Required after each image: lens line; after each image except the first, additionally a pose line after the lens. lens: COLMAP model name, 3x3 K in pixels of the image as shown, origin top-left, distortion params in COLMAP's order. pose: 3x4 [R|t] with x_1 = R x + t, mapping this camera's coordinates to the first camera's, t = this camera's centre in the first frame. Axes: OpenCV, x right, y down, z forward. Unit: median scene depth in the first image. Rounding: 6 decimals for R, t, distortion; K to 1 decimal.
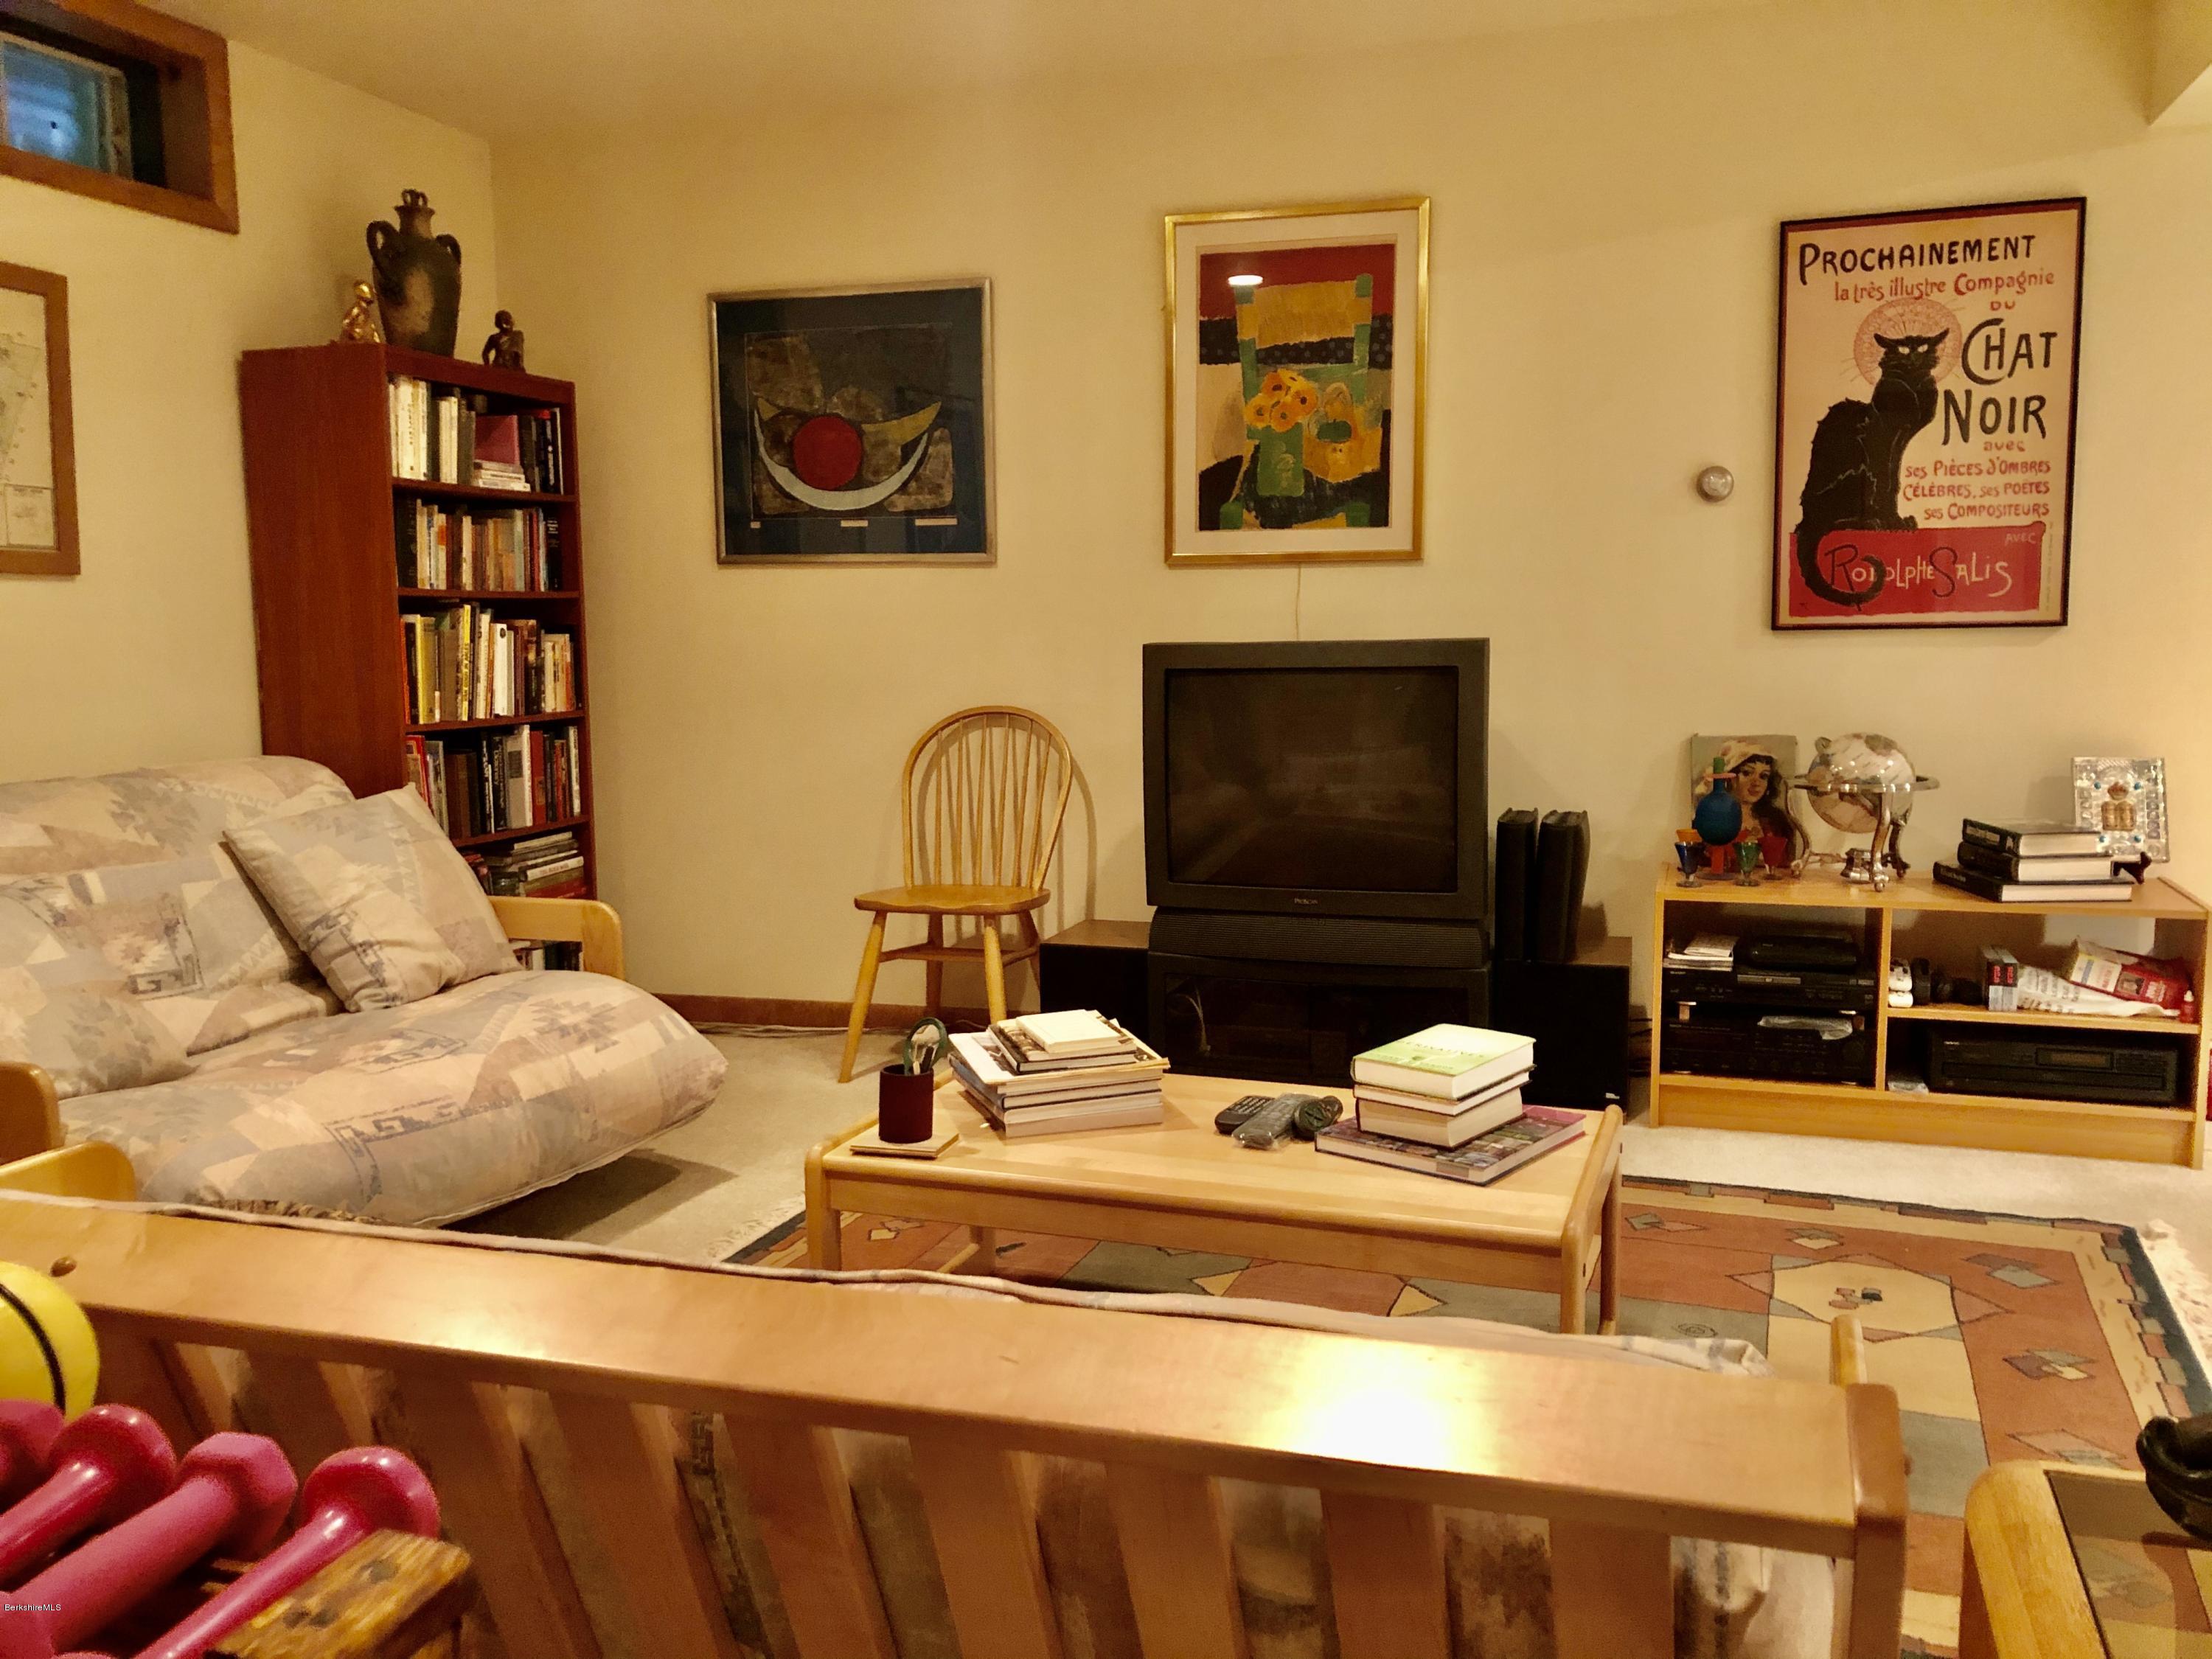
lens RADIAL K [[1852.7, 0, 1109.2], [0, 1852.7, 826.6], [0, 0, 1]] dist [0.017193, -0.007254]
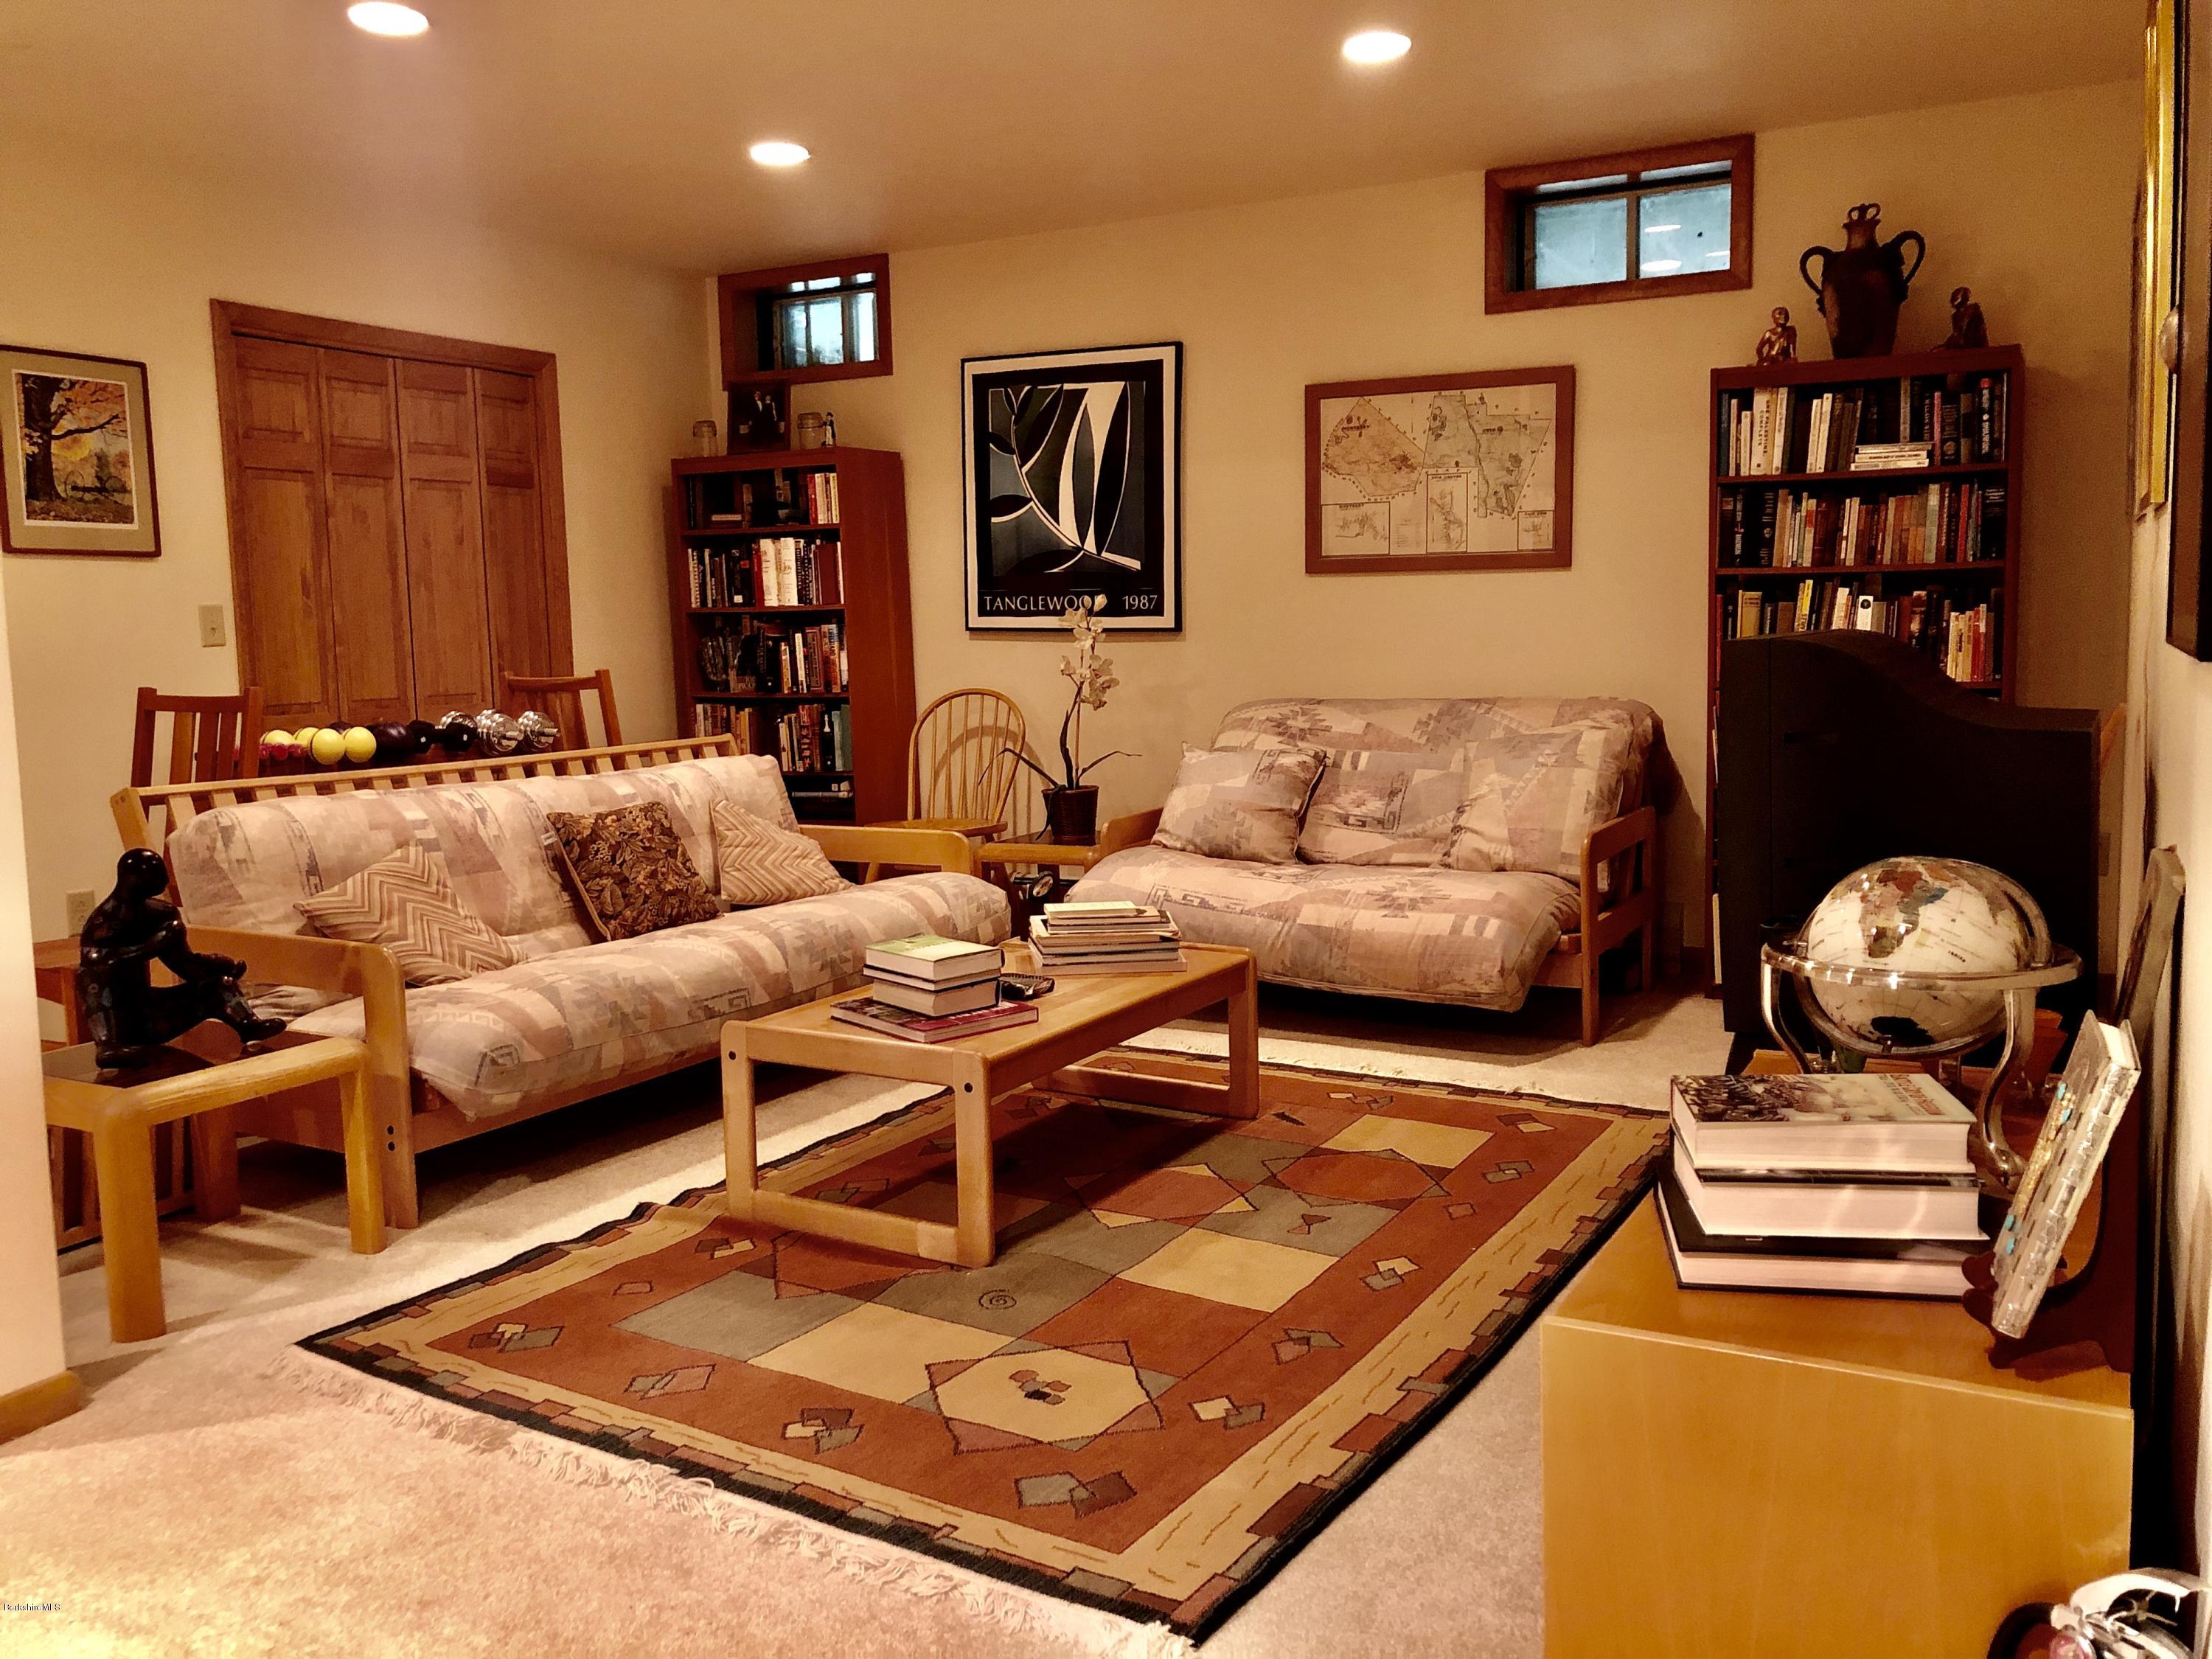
lens RADIAL K [[1852.7, 0, 1106.1], [0, 1852.7, 823.8], [0, 0, 1]] dist [0.017193, -0.007254]
pose [[-0.194423, 0.126842, -0.972682, 0.993914], [-0.086754, 0.985495, 0.145853, -0.118127], [0.977074, 0.112741, -0.180599, 0.940175]]
